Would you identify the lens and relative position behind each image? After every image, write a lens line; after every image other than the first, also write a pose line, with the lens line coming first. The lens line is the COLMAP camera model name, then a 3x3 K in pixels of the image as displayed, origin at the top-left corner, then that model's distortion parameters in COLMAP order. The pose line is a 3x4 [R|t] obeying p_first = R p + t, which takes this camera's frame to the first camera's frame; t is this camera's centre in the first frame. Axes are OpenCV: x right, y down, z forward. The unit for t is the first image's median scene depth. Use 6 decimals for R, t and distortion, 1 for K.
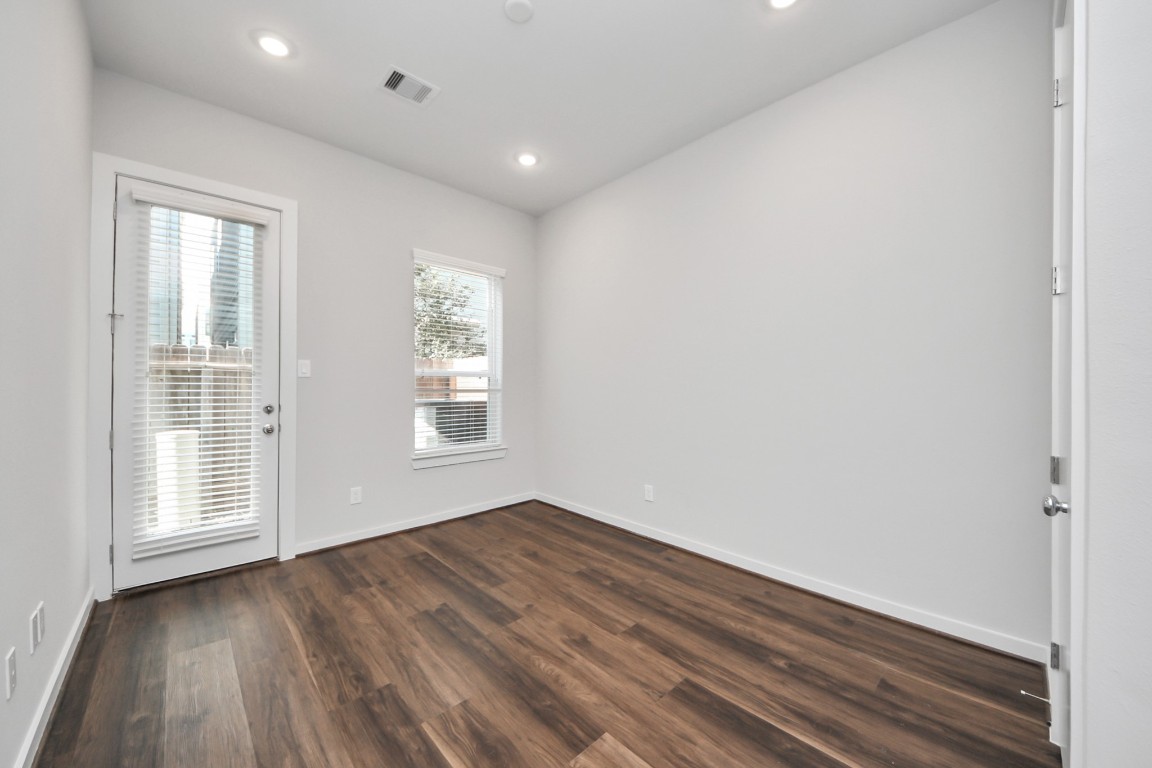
lens RADIAL K [[415.1, 0, 576.0], [0, 415.1, 384.0], [0, 0, 1]] dist [0.054504, -0.032202]
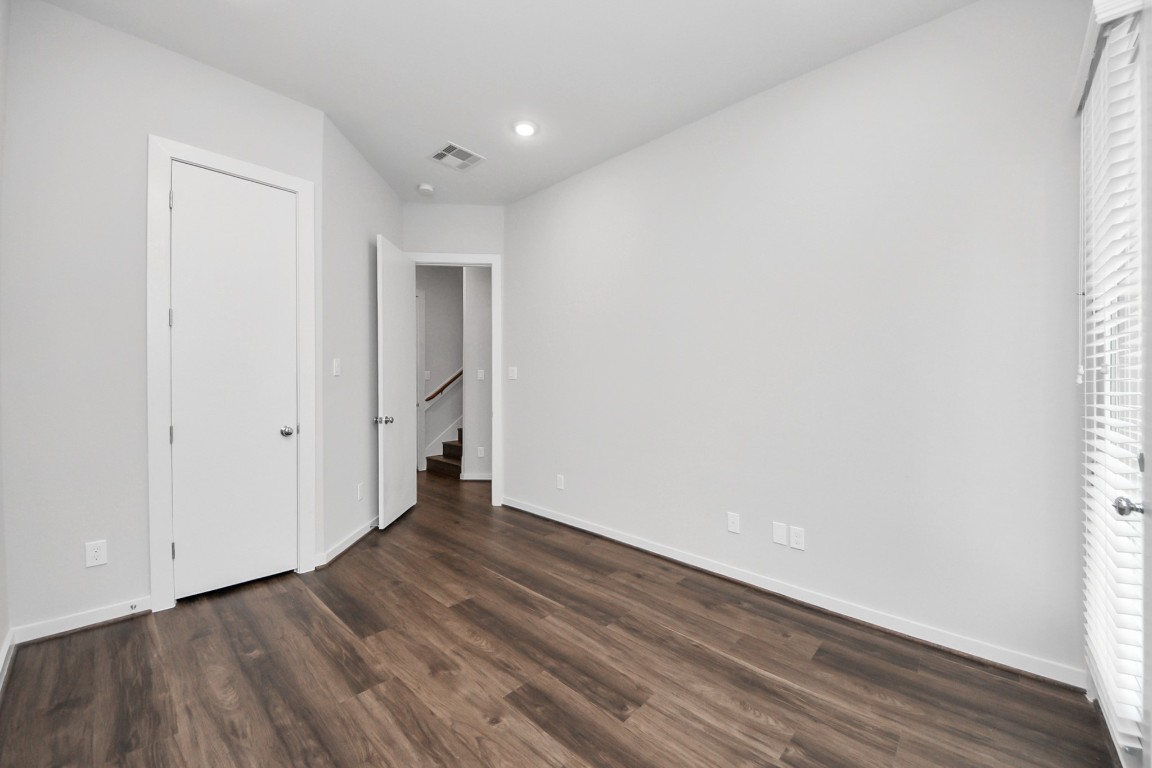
lens RADIAL K [[415.1, 0, 576.0], [0, 415.1, 384.0], [0, 0, 1]] dist [0.054504, -0.032202]
pose [[-0.997312, -0.013992, -0.071922, -0.215153], [-0.011898, 0.999495, -0.029470, 0.009102], [0.072298, -0.028536, -0.996975, 1.992612]]
